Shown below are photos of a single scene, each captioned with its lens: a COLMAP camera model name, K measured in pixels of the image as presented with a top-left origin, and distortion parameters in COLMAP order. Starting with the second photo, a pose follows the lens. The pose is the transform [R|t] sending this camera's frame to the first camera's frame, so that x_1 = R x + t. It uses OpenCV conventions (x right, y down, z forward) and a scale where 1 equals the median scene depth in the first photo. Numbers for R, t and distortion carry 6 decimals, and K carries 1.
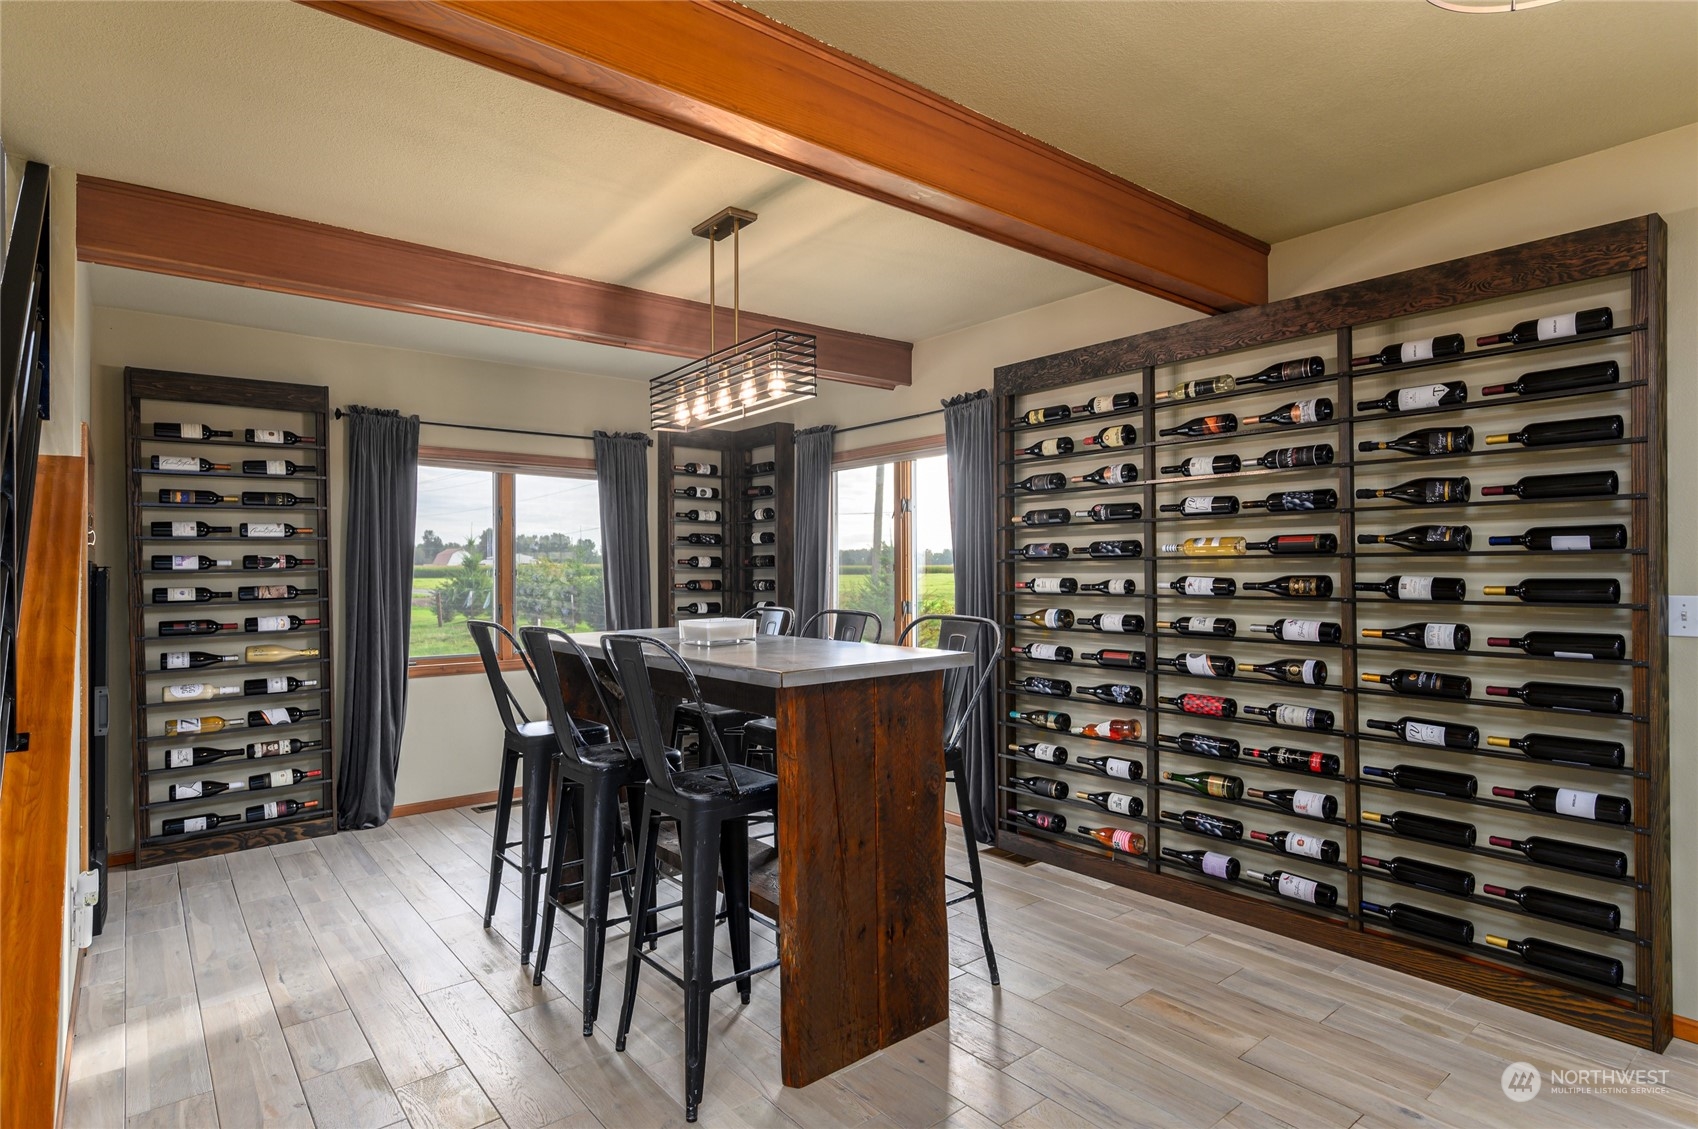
lens RADIAL K [[881.1, 0, 838.8], [0, 881.1, 564.2], [0, 0, 1]] dist [0.004979, -0.000243]
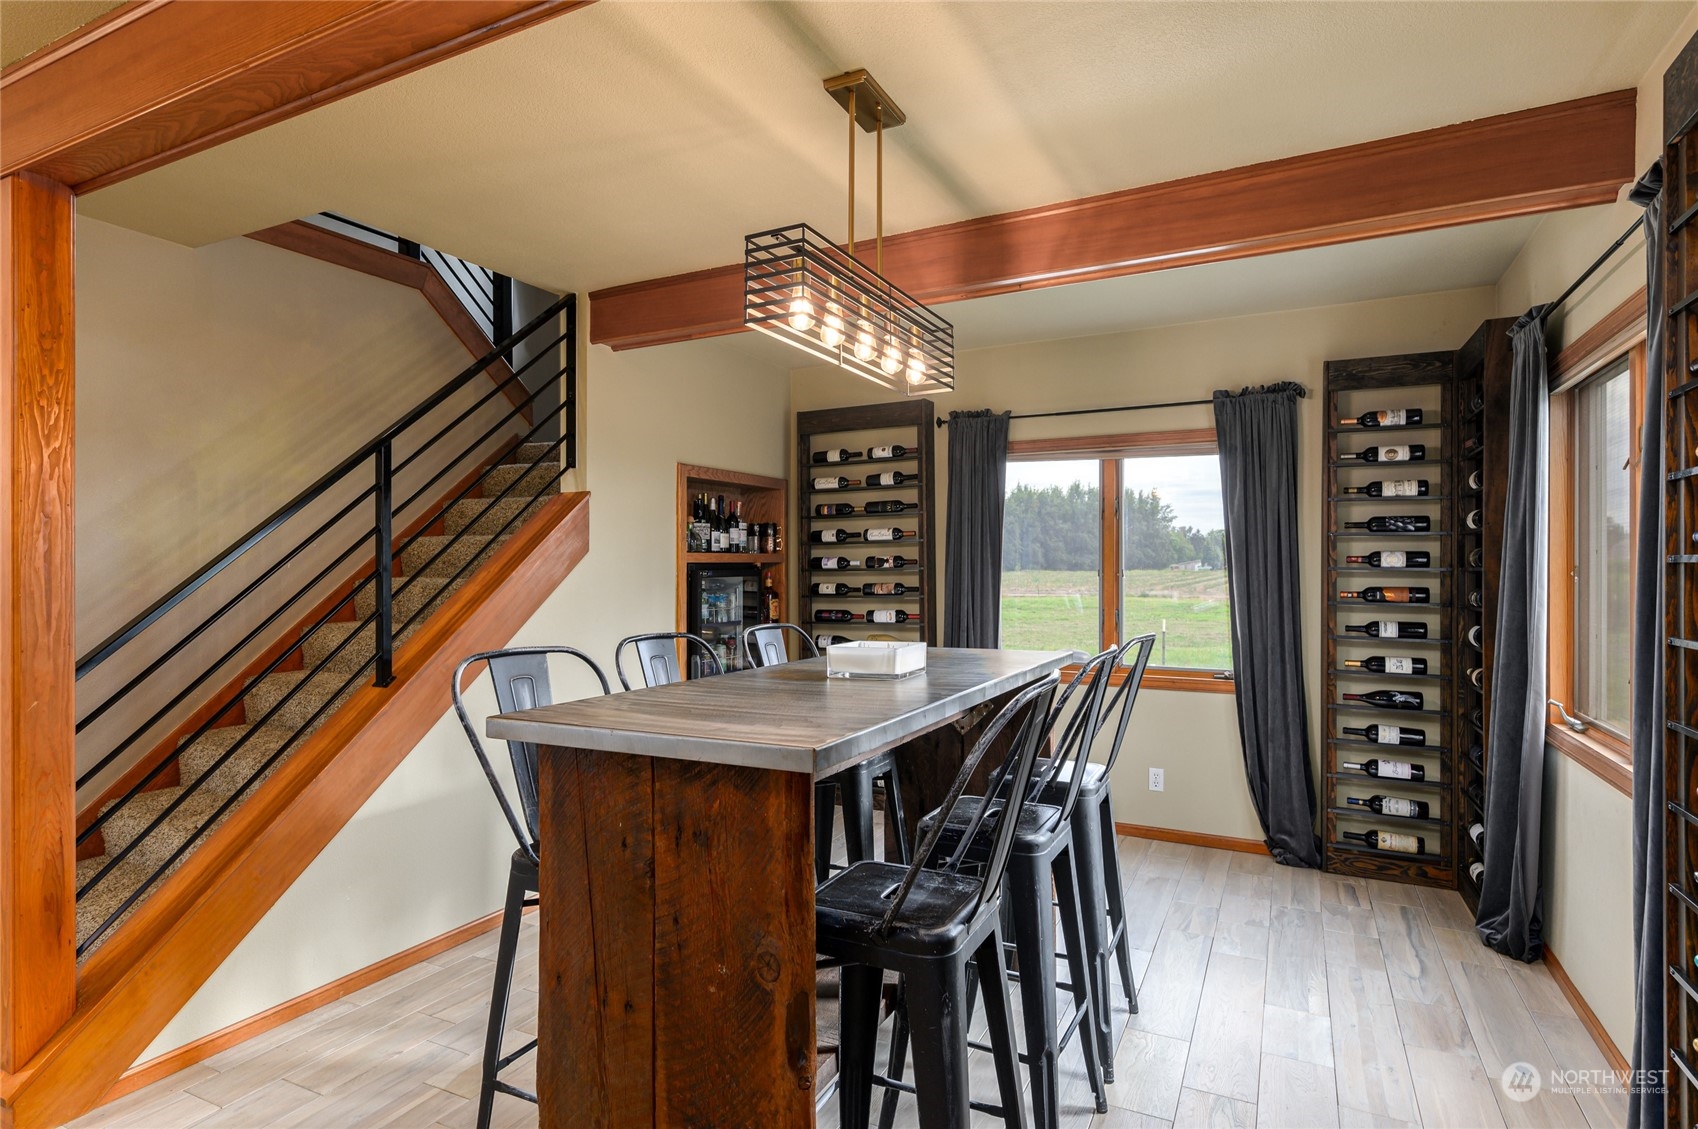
lens RADIAL K [[881.1, 0, 838.8], [0, 881.1, 564.2], [0, 0, 1]] dist [0.004979, -0.000243]
pose [[0.417471, 0.001724, -0.908689, 0.371773], [0.004184, 0.999984, 0.003820, -0.004470], [0.908681, -0.005397, 0.417457, 0.479462]]
